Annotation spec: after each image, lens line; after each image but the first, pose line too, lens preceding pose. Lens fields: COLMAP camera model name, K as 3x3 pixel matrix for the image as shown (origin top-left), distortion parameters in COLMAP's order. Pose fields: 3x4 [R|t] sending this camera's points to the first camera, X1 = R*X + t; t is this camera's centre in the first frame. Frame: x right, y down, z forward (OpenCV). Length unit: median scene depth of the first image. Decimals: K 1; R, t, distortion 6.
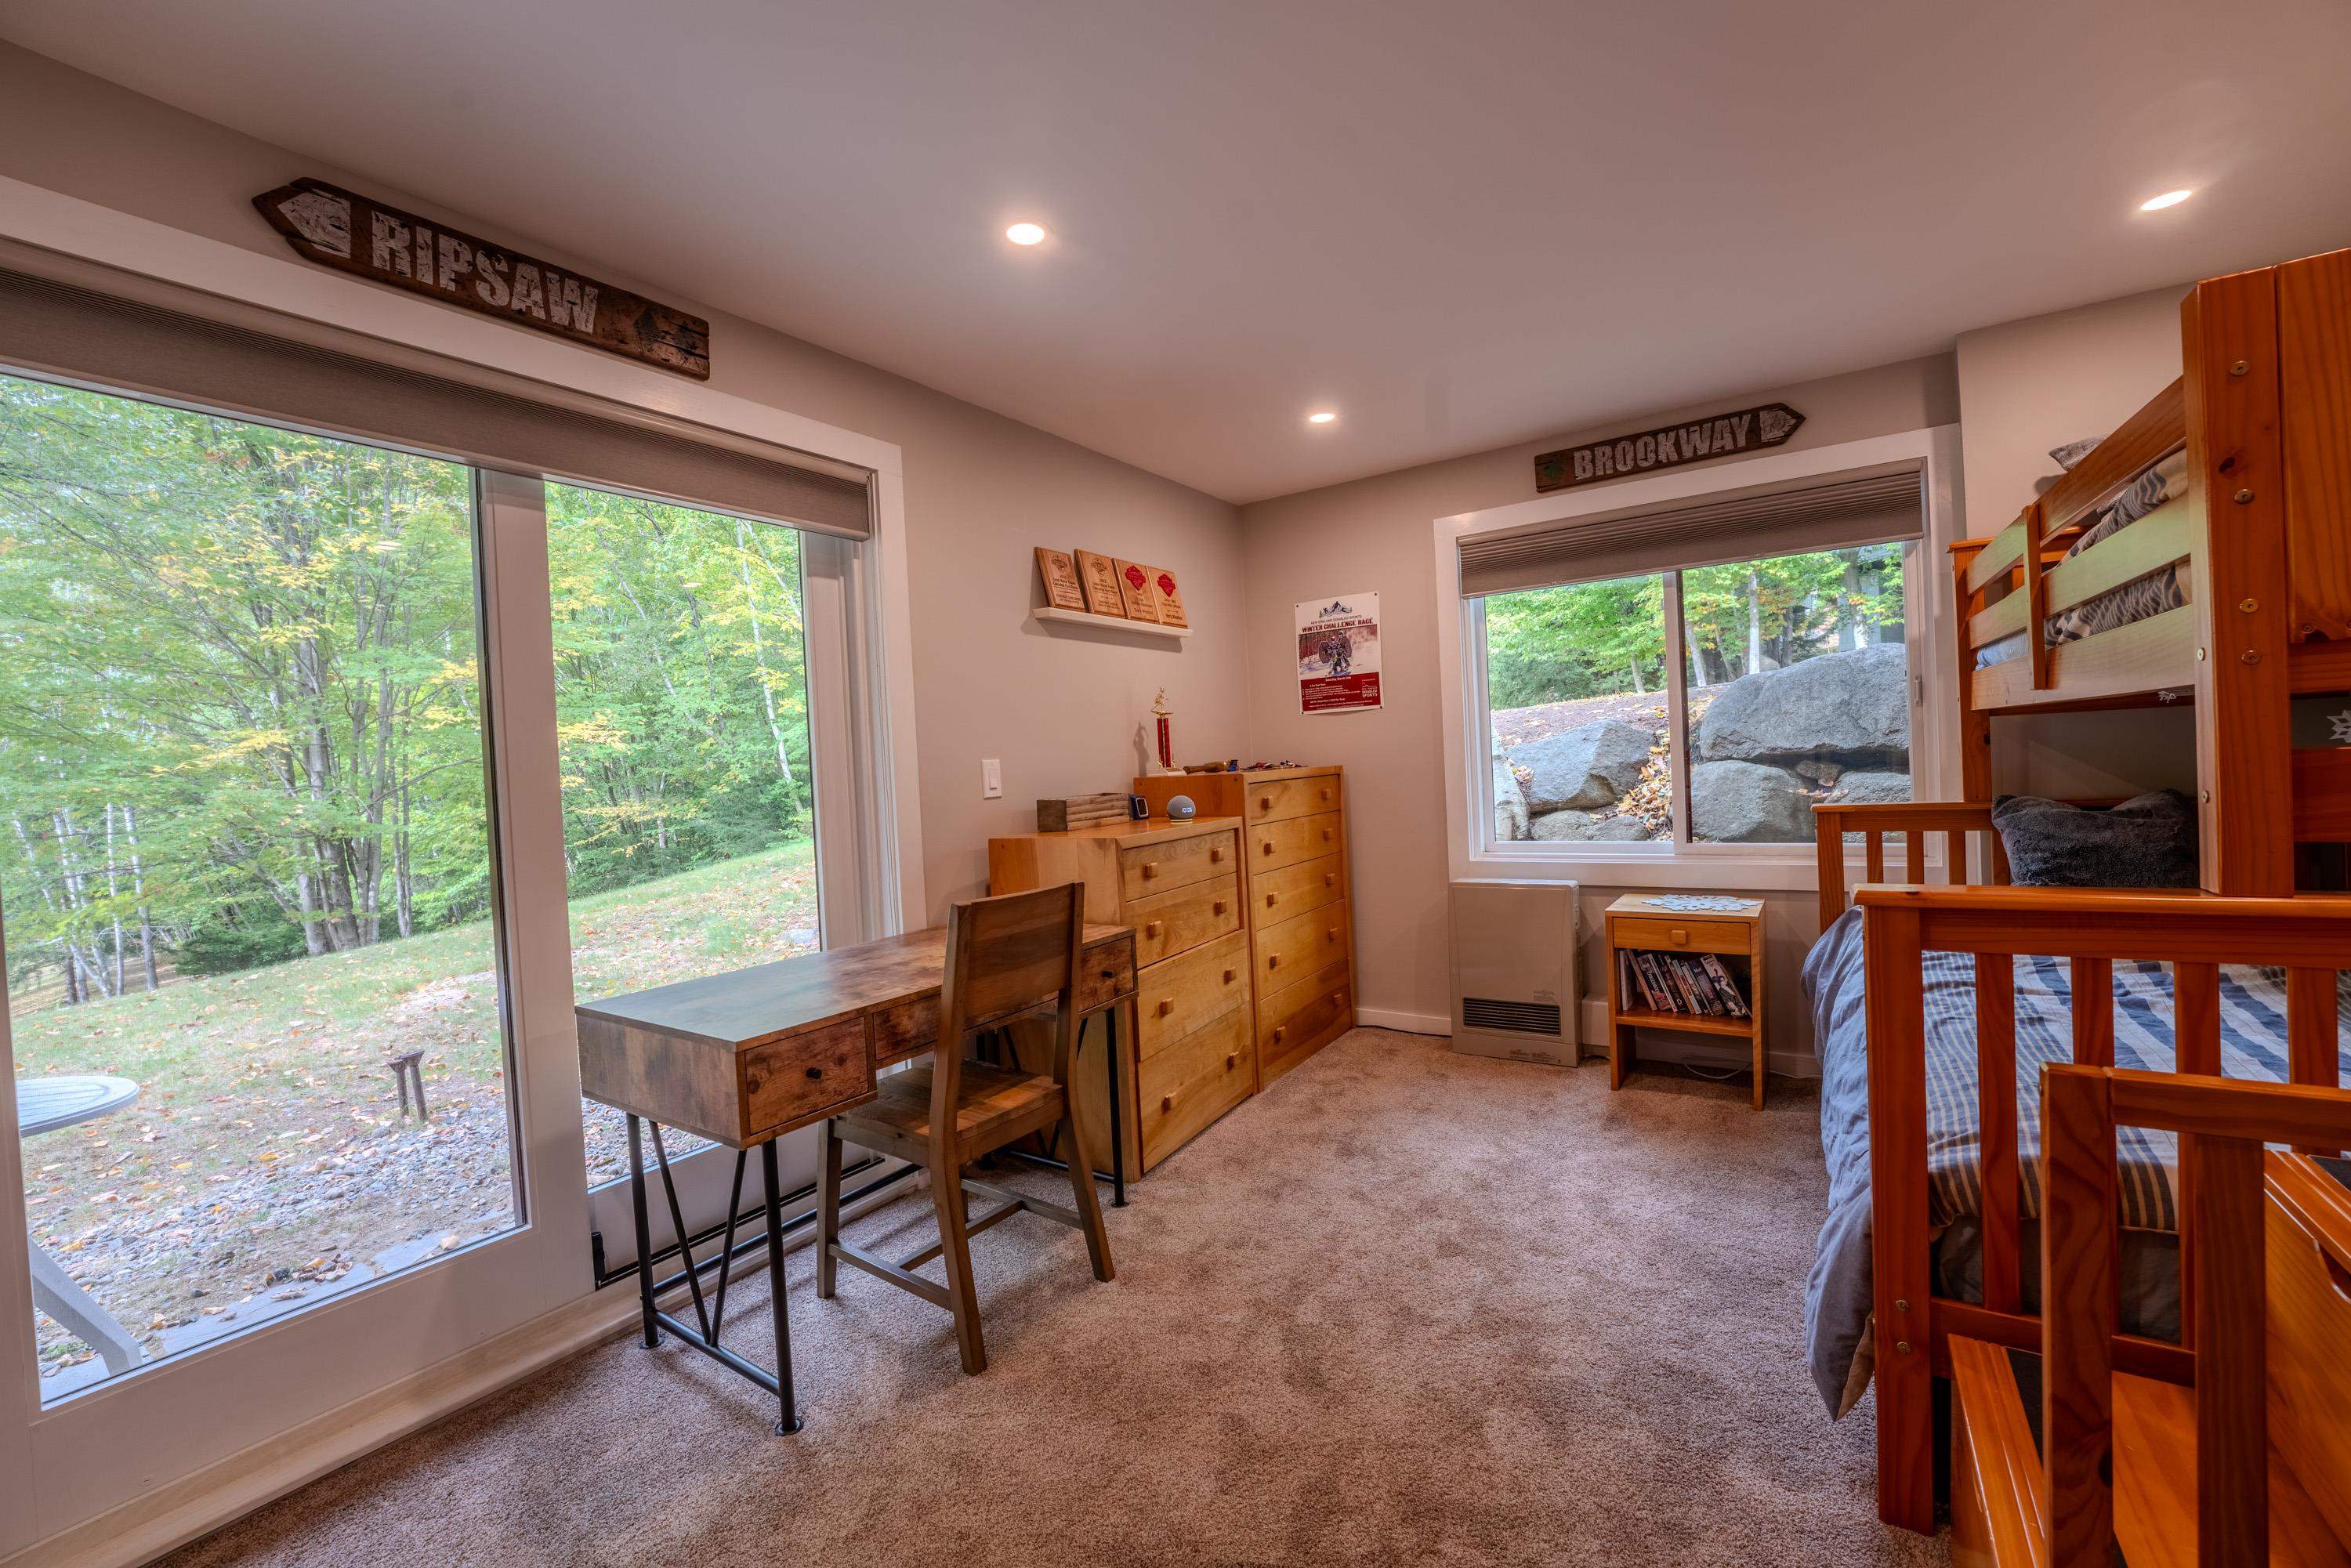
lens RADIAL K [[957.4, 0, 1170.7], [0, 957.4, 783.5], [0, 0, 1]] dist [-0.035063, 0.006125]
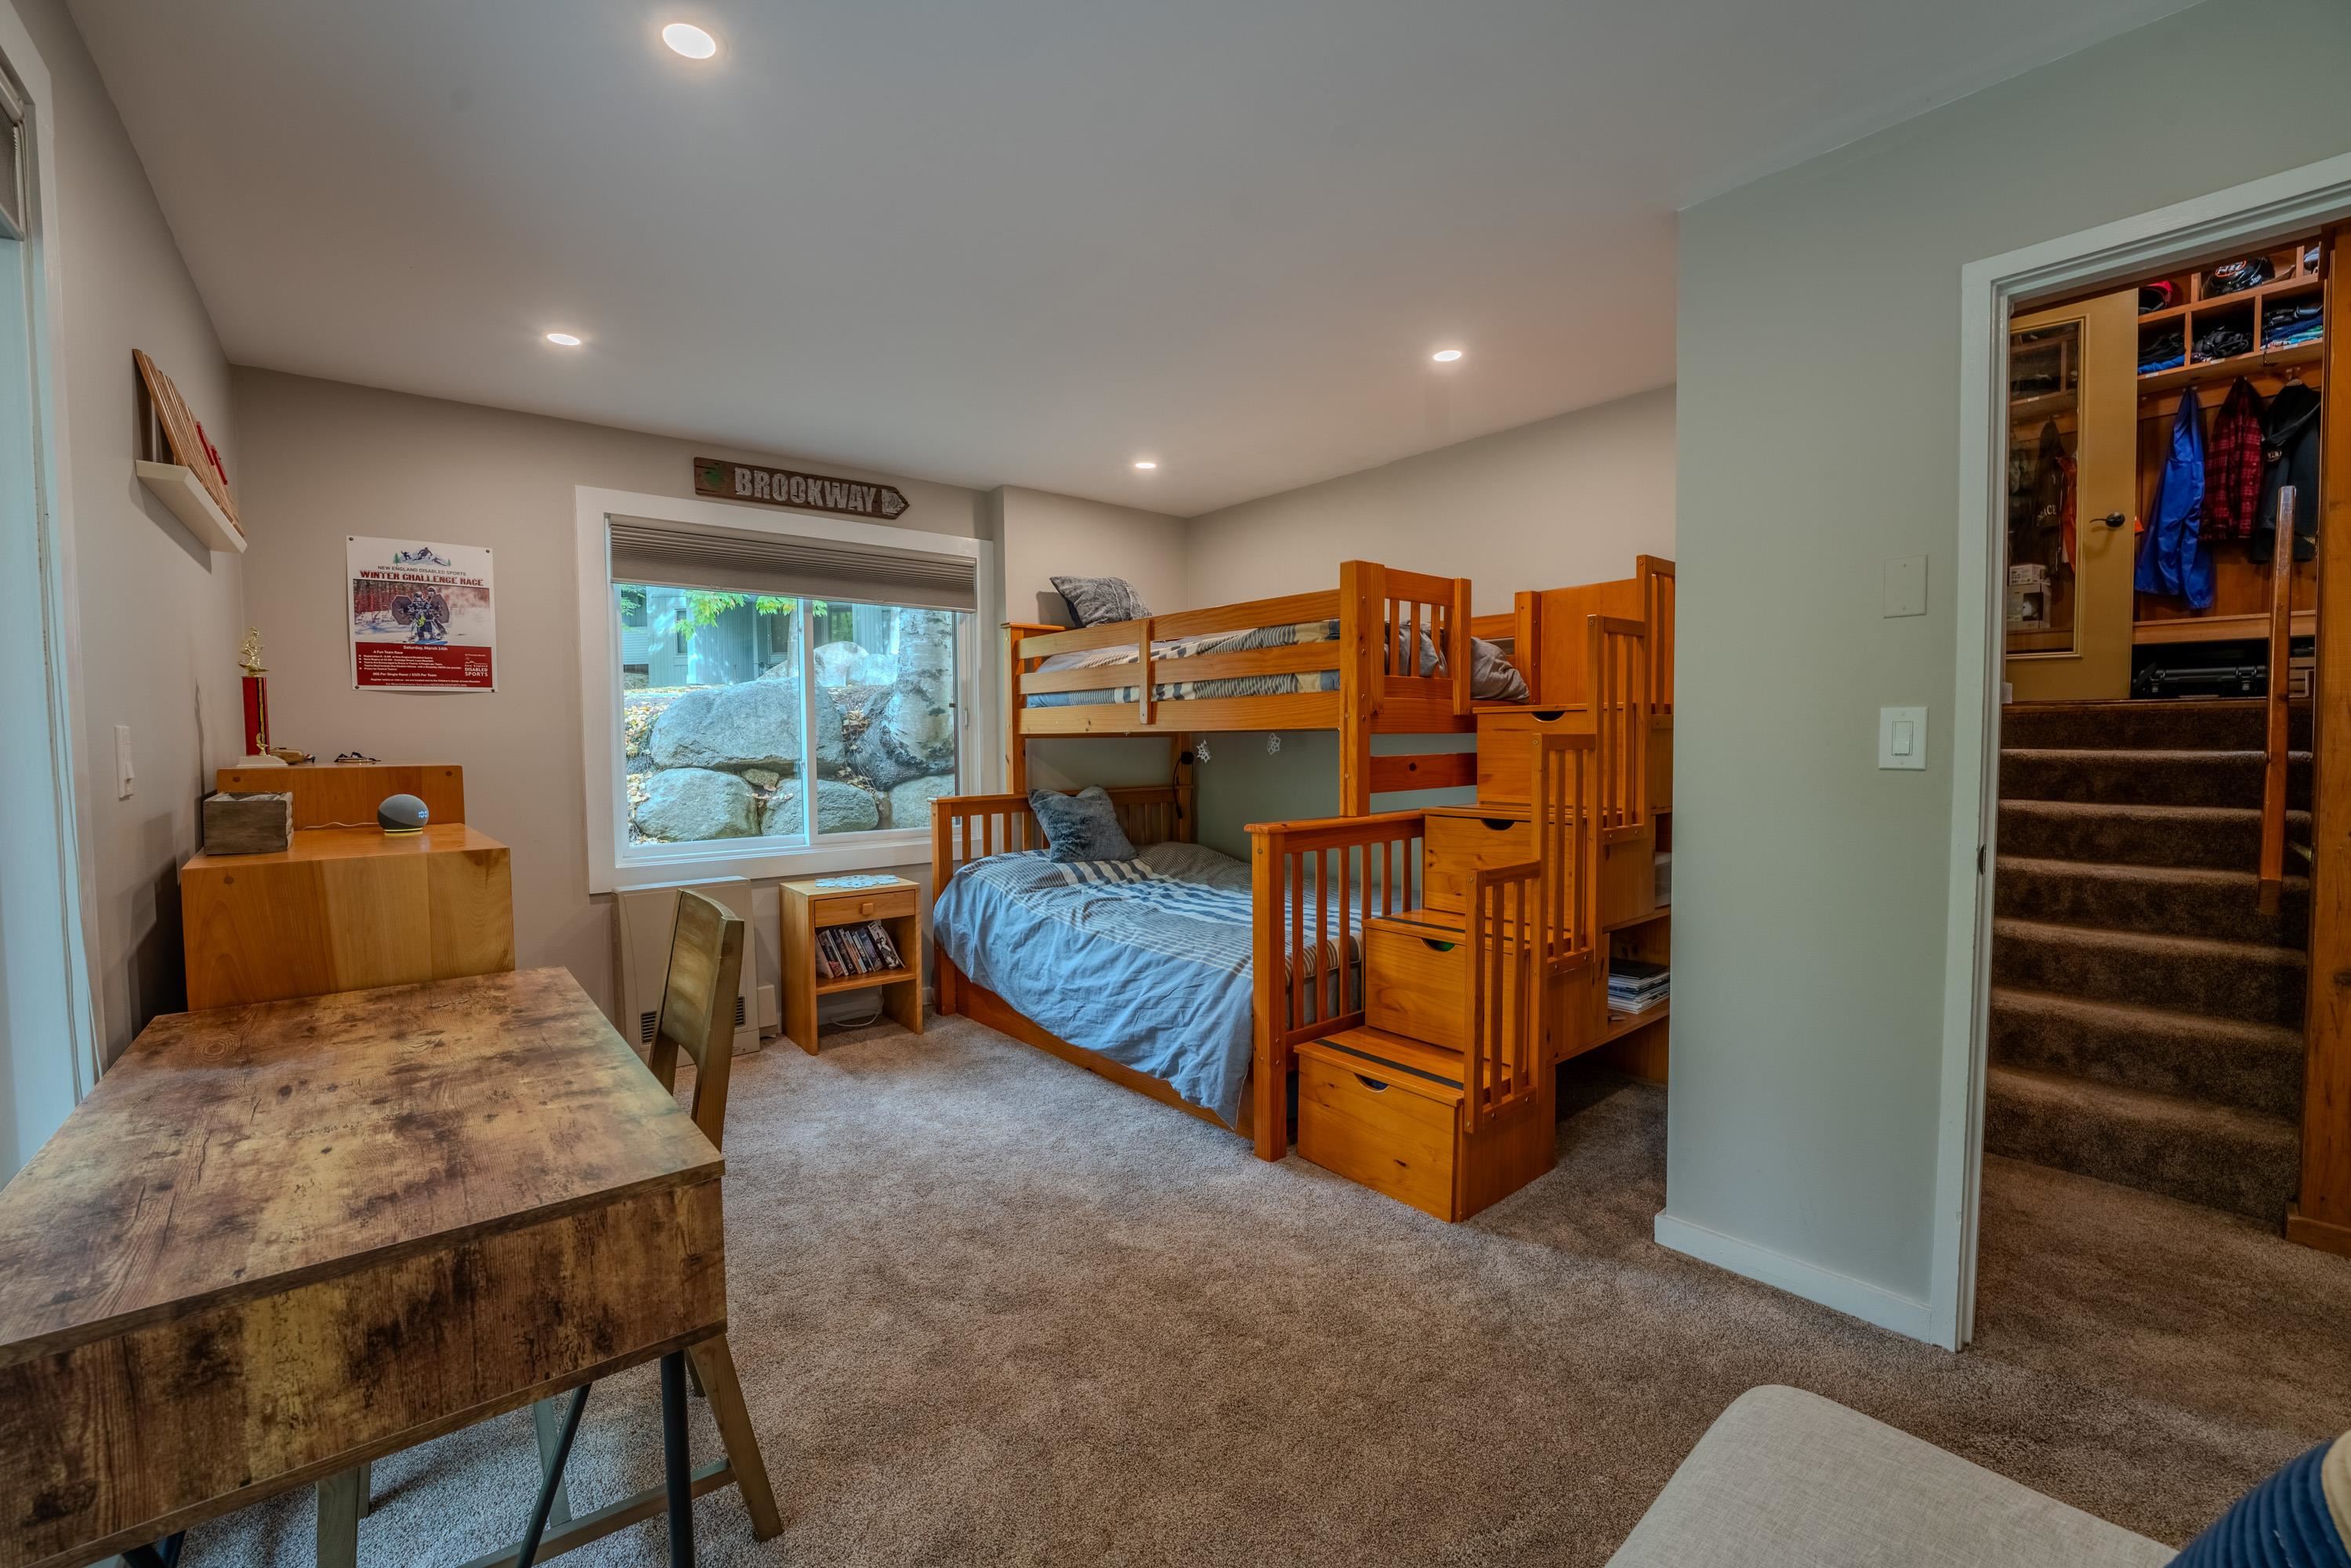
lens RADIAL K [[957.4, 0, 1170.7], [0, 957.4, 783.5], [0, 0, 1]] dist [-0.035063, 0.006125]
pose [[0.275578, 0.006727, 0.961255, -0.470396], [0.013121, 0.999856, -0.010758, 0.019086], [-0.961189, 0.015577, 0.275450, 0.265993]]
